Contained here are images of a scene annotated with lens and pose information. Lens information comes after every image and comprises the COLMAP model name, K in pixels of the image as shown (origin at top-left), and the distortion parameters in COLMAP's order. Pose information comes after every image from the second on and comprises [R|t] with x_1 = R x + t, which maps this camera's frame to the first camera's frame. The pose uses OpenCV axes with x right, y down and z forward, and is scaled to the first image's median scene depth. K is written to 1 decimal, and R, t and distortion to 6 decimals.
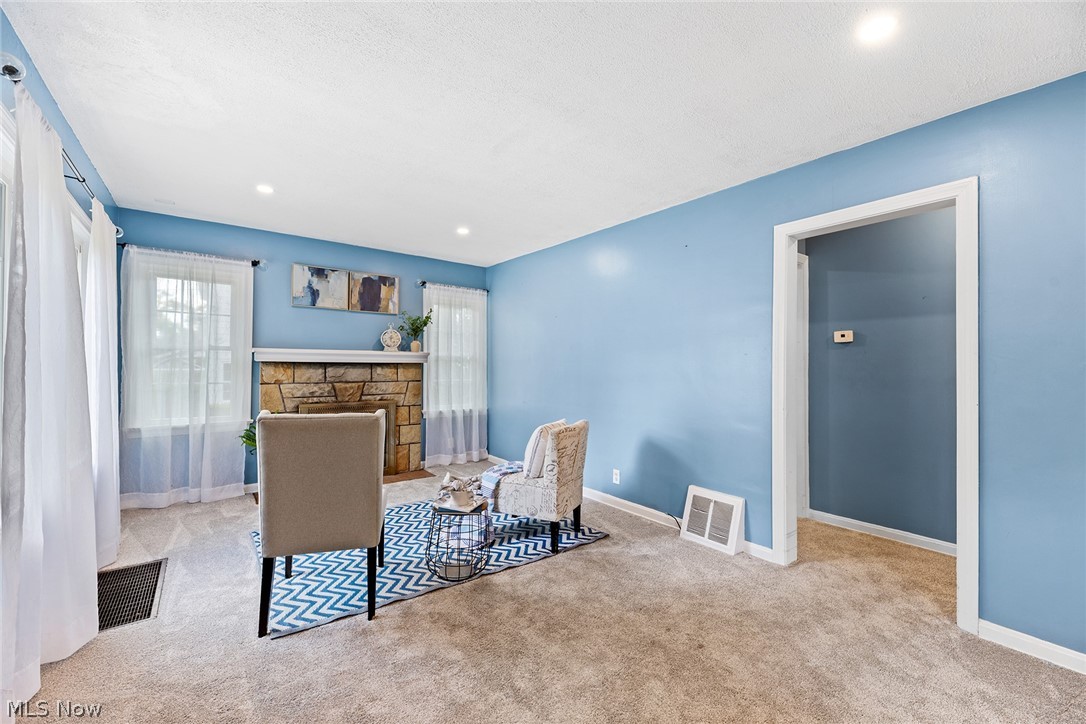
lens RADIAL K [[440.7, 0, 543.0], [0, 440.7, 362.0], [0, 0, 1]] dist [0.003313, -0.000535]
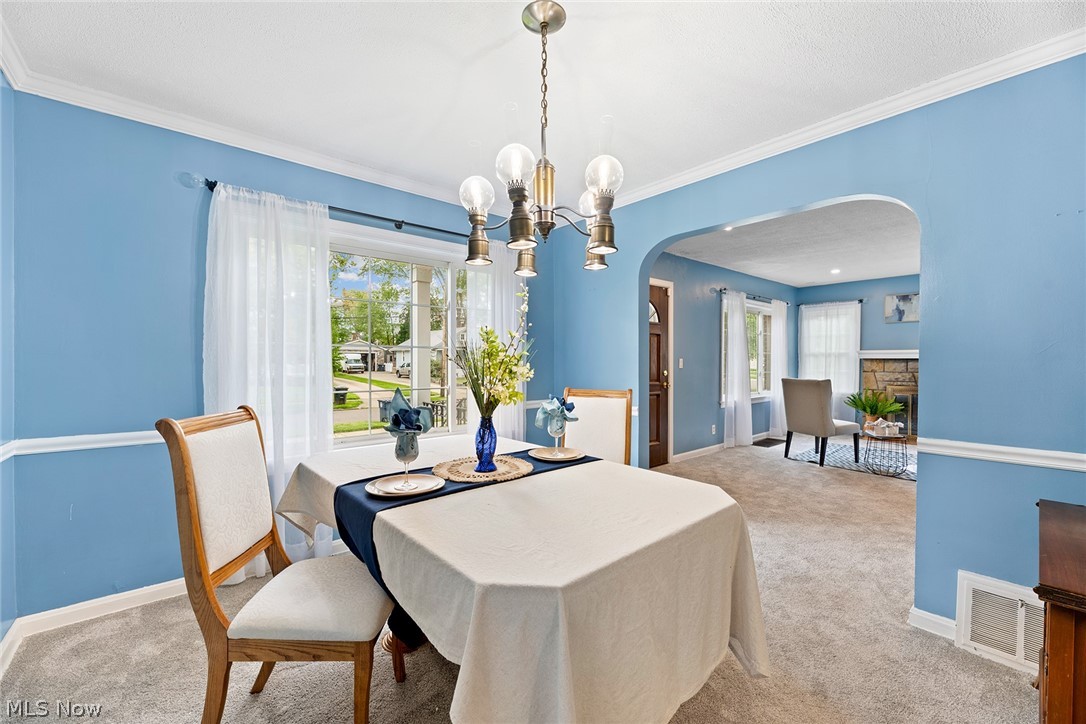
lens RADIAL K [[440.7, 0, 543.0], [0, 440.7, 362.0], [0, 0, 1]] dist [0.003313, -0.000535]
pose [[0.061448, -0.000791, -0.998110, 0.935959], [0.013436, 0.999910, 0.000035, -0.004375], [0.998020, -0.013413, 0.061453, -0.318981]]
